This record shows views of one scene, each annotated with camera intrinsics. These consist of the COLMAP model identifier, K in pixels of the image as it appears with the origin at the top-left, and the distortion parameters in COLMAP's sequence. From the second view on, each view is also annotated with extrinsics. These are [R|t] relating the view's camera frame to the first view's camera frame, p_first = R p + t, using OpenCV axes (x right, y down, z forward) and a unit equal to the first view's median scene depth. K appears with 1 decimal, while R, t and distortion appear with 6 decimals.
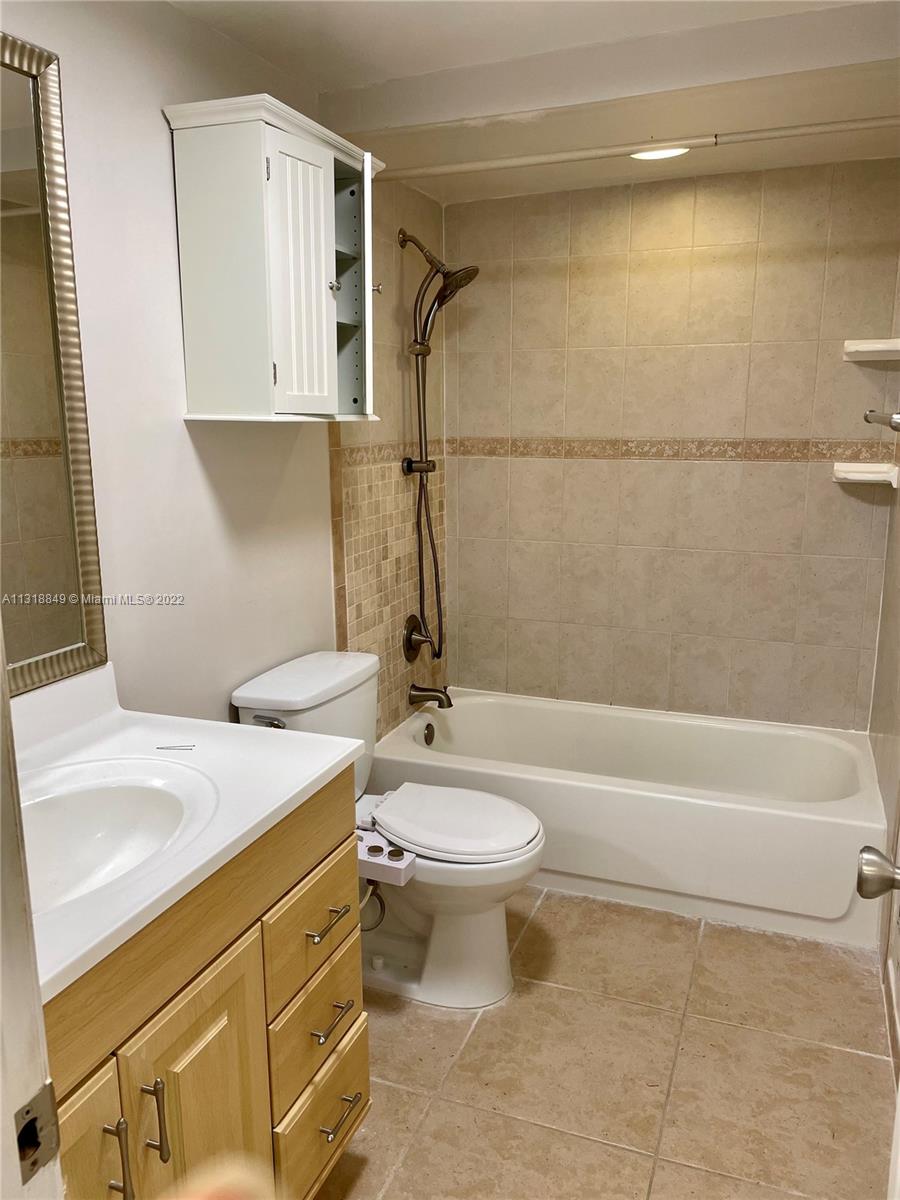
lens RADIAL K [[906.6, 0, 443.0], [0, 906.6, 598.2], [0, 0, 1]] dist [0.079059, -0.100222]
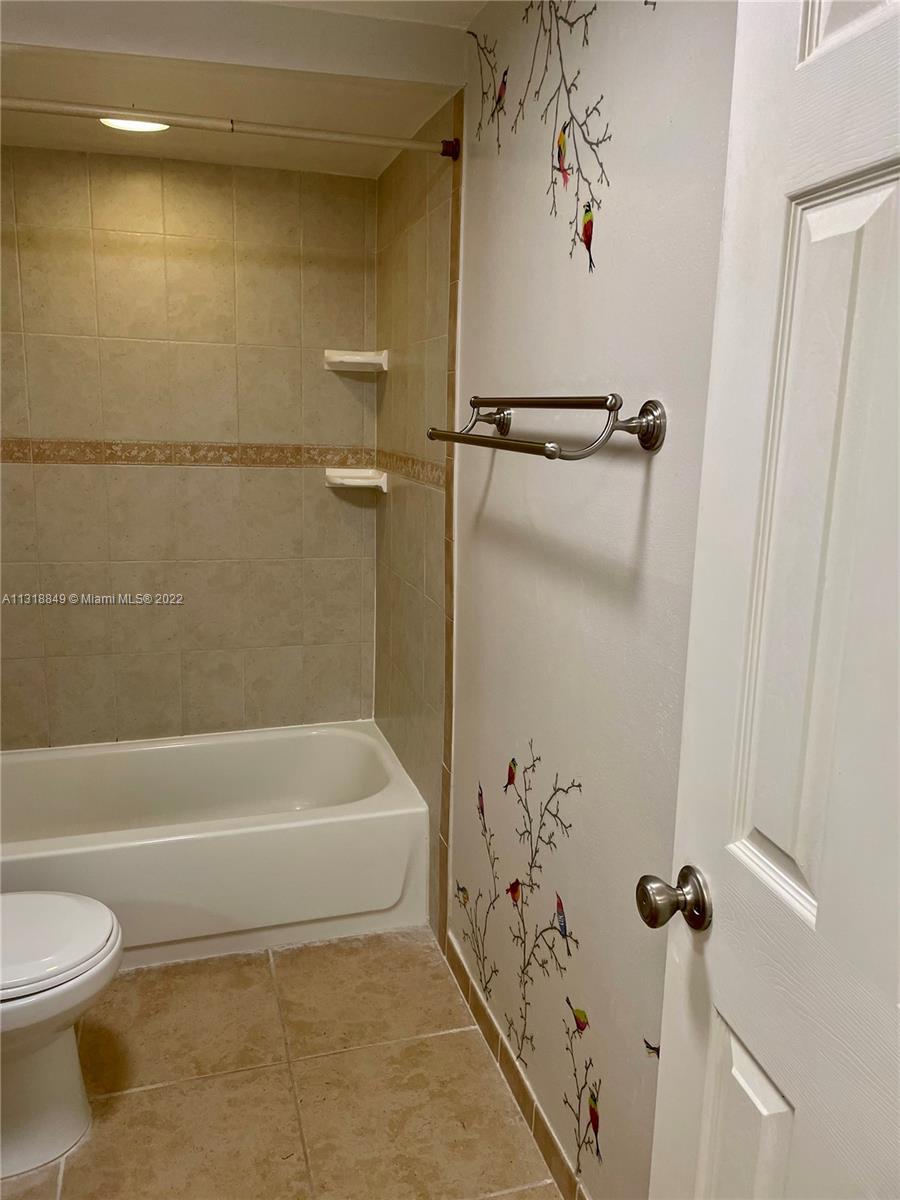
lens RADIAL K [[906.6, 0, 447.0], [0, 906.6, 595.5], [0, 0, 1]] dist [0.079059, -0.100222]
pose [[0.791973, -0.099138, 0.602453, -0.097916], [0.094502, 0.994742, 0.039463, -0.033035], [-0.603198, 0.025679, 0.797178, 0.106765]]
